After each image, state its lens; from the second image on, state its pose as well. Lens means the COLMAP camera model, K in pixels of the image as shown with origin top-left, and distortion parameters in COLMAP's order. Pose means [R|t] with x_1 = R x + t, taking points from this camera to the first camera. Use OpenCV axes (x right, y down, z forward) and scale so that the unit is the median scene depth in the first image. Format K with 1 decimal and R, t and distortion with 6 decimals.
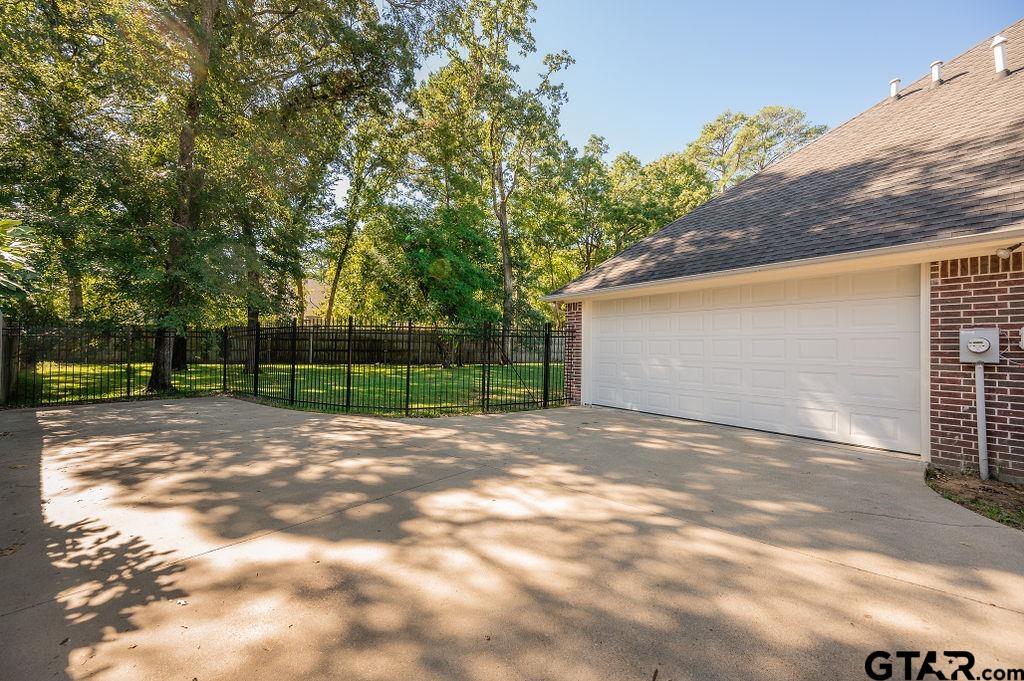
lens RADIAL K [[416.3, 0, 533.3], [0, 416.3, 332.6], [0, 0, 1]] dist [-0.000908, 0.000118]
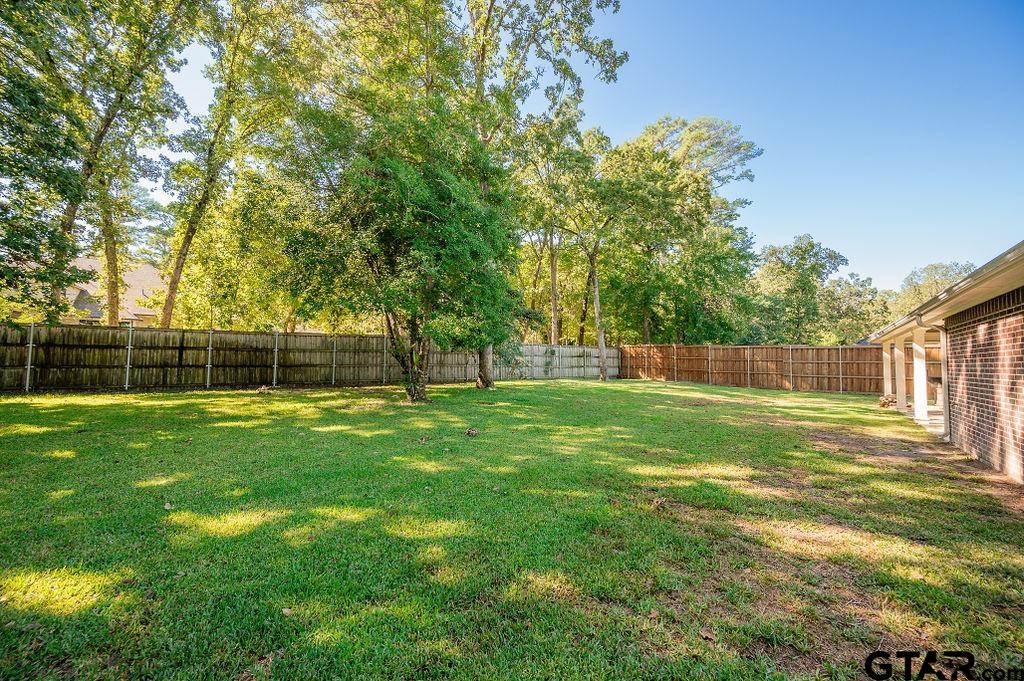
lens RADIAL K [[416.3, 0, 533.3], [0, 416.3, 332.6], [0, 0, 1]] dist [-0.000908, 0.000118]
pose [[0.966315, 0.015717, 0.256883, -0.136740], [-0.008857, 0.999573, -0.027842, 0.007278], [-0.257211, 0.024629, 0.966041, 0.286979]]
